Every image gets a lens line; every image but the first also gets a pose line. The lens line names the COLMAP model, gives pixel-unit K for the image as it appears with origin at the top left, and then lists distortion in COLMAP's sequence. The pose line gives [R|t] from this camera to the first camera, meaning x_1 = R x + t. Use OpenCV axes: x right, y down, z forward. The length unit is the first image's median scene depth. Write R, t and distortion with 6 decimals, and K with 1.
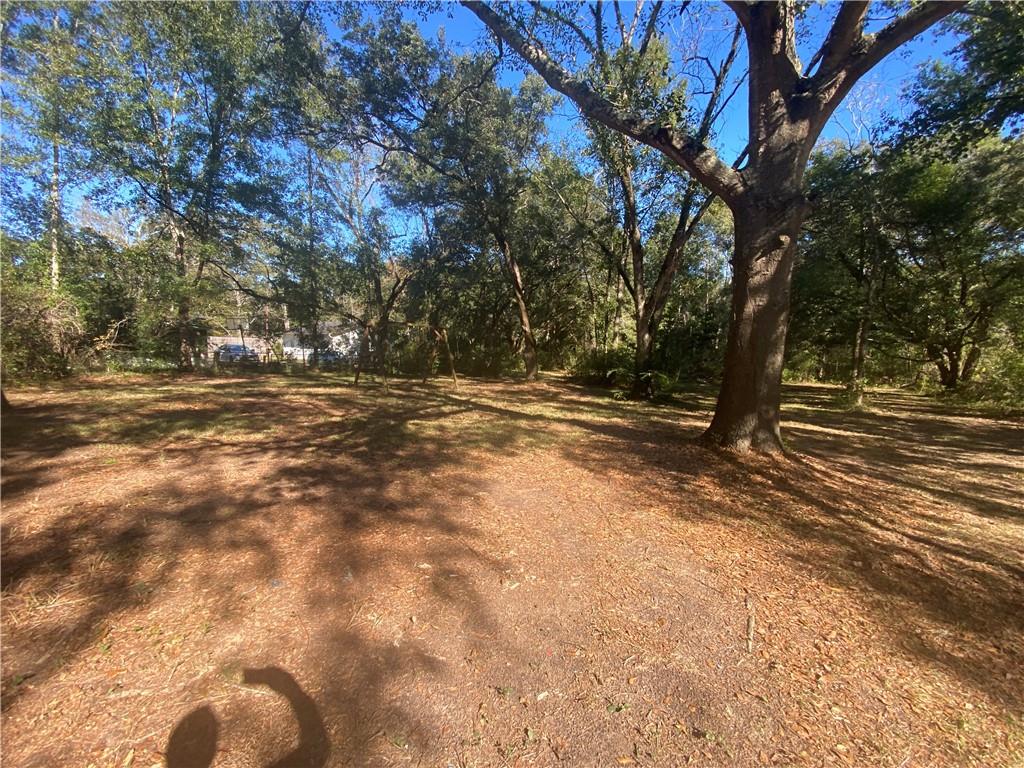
lens RADIAL K [[408.9, 0, 506.8], [0, 408.9, 385.1], [0, 0, 1]] dist [0.000319, -0.000042]
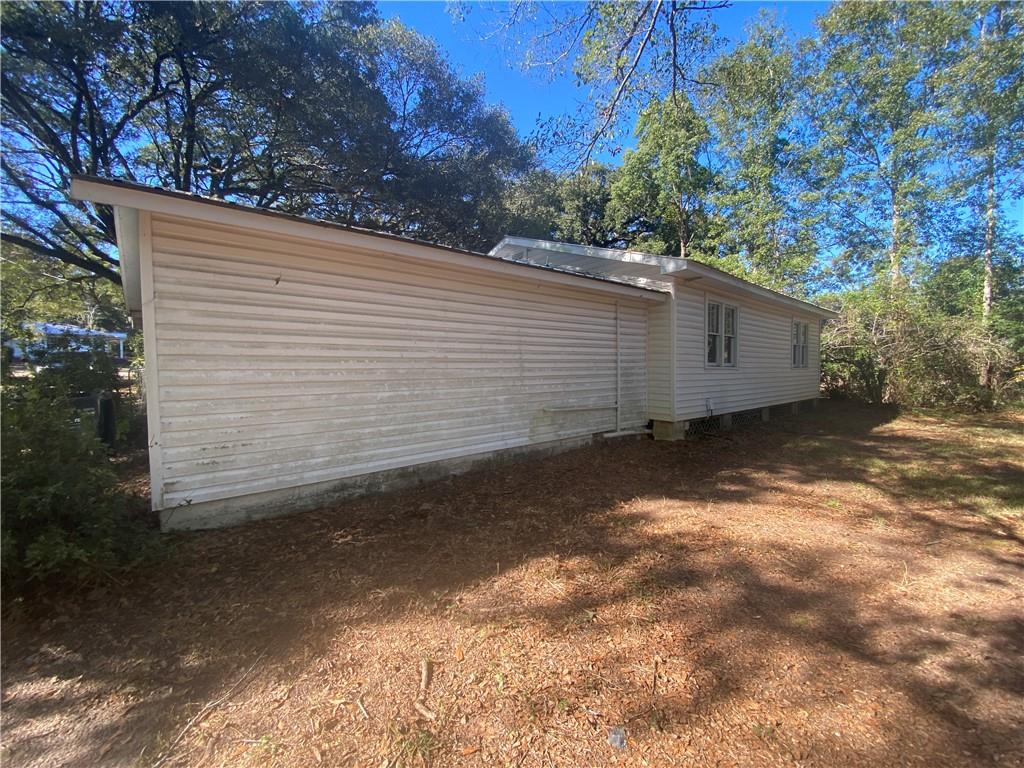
lens RADIAL K [[408.9, 0, 506.8], [0, 408.9, 385.1], [0, 0, 1]] dist [0.000319, -0.000042]
pose [[-0.211012, 0.020543, -0.977268, 0.088349], [-0.092838, 0.994838, 0.040958, -0.073199], [0.973065, 0.099370, -0.208016, 0.693908]]
